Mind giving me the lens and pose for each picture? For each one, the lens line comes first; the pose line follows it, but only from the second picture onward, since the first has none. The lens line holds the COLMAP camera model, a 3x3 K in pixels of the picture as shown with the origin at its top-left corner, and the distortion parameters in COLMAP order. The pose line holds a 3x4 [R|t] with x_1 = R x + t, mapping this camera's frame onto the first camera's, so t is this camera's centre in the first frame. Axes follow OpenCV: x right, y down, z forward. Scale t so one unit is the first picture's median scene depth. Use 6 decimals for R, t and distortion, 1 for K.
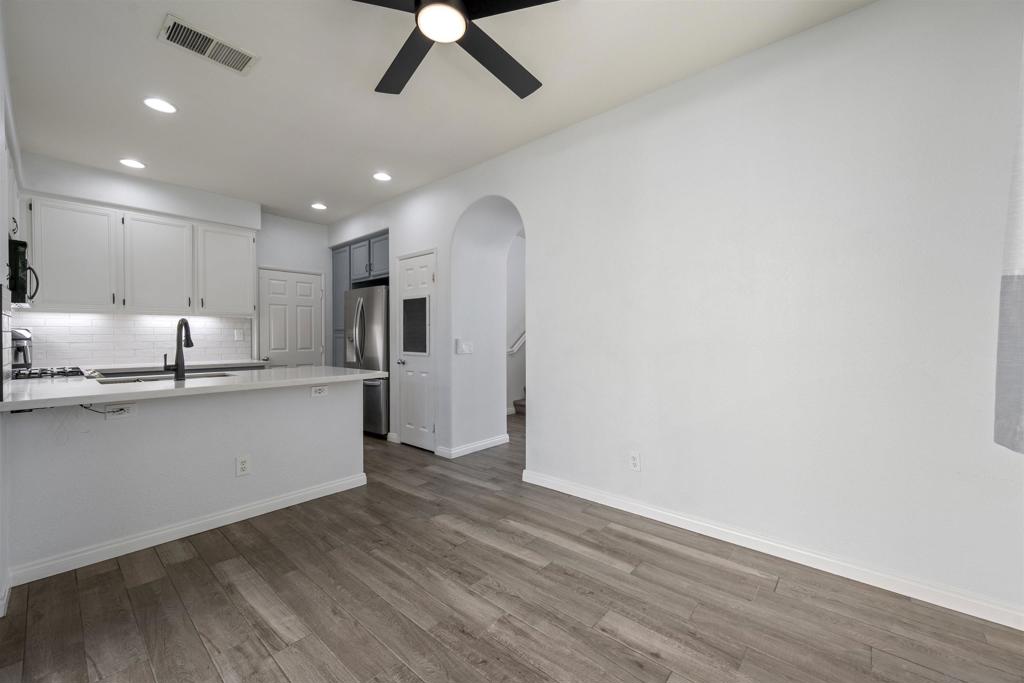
lens RADIAL K [[407.9, 0, 512.0], [0, 407.9, 343.8], [0, 0, 1]] dist [-0.002704, -0.000275]
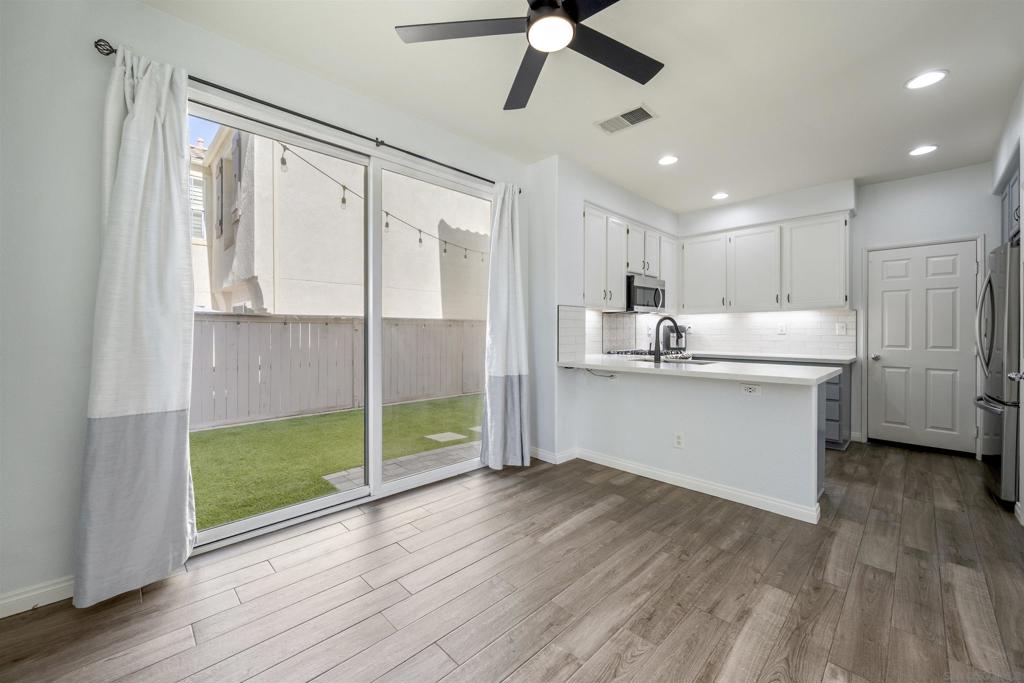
lens RADIAL K [[403.8, 0, 509.5], [0, 403.8, 334.5], [0, 0, 1]] dist [-0.000167, 0.000173]
pose [[-0.075755, 0.013305, -0.997038, 0.583839], [-0.019882, 0.999692, 0.014851, -0.014610], [0.996928, 0.020948, -0.075467, 0.643086]]
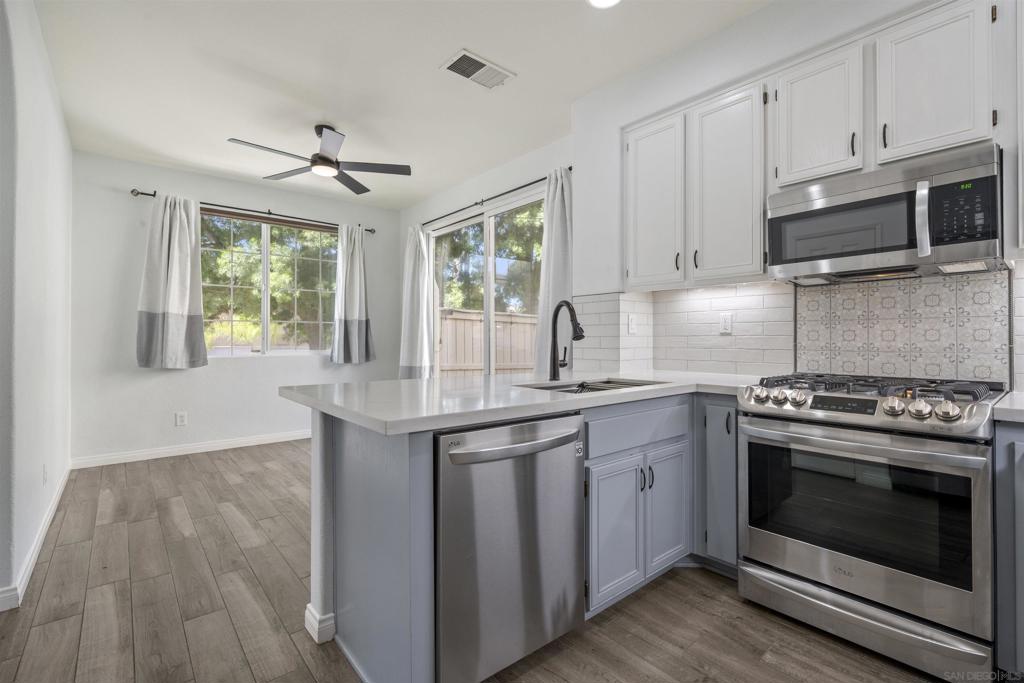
lens RADIAL K [[462.9, 0, 513.8], [0, 462.9, 335.1], [0, 0, 1]] dist [-0.000722, 0.000497]
pose [[-0.989445, 0.005953, 0.144787, -0.923278], [0.007826, 0.999893, 0.012372, -0.010635], [-0.144698, 0.013375, -0.989385, 2.027130]]
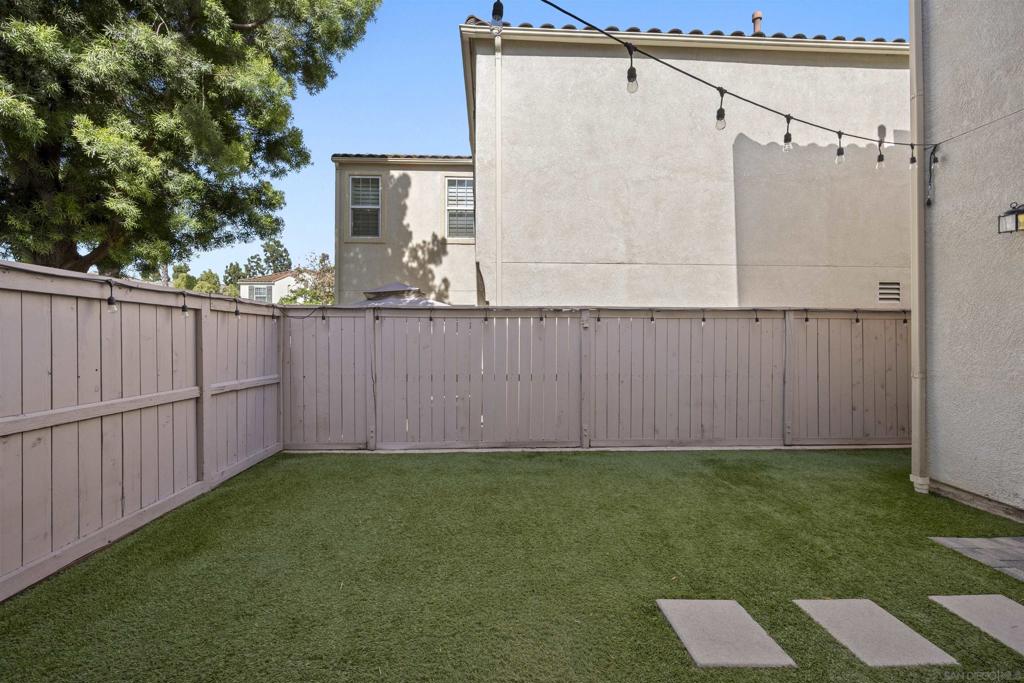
lens RADIAL K [[401.6, 0, 508.8], [0, 401.6, 328.6], [0, 0, 1]] dist [0.000409, 0.000063]
pose [[-0.717759, 0.000584, -0.696291, -0.670238], [-0.013050, 0.999813, 0.014292, -0.000837], [0.696169, 0.019345, -0.717617, 0.421480]]
